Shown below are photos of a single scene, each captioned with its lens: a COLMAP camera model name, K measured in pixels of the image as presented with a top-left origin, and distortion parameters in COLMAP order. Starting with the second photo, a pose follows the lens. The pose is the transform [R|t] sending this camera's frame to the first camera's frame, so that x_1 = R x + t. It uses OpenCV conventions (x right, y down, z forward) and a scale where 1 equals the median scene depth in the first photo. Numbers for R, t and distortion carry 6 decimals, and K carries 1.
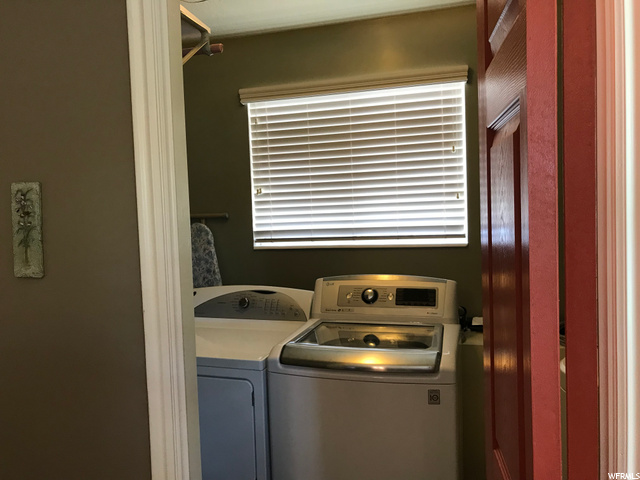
lens RADIAL K [[520.2, 0, 320.0], [0, 520.2, 240.0], [0, 0, 1]] dist [0.025102, -0.006632]
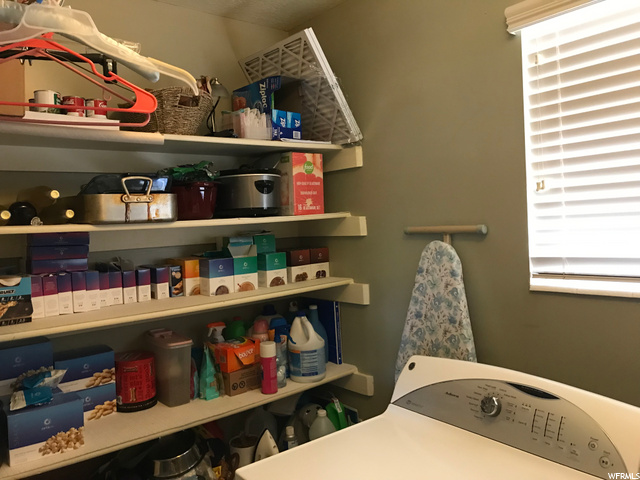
lens RADIAL K [[520.2, 0, 320.0], [0, 520.2, 240.0], [0, 0, 1]] dist [0.025102, -0.006632]
pose [[0.818824, 0.004303, -0.574029, 0.009200], [-0.001218, 0.999983, 0.005758, -0.037934], [0.574044, -0.004016, 0.818815, 0.410283]]
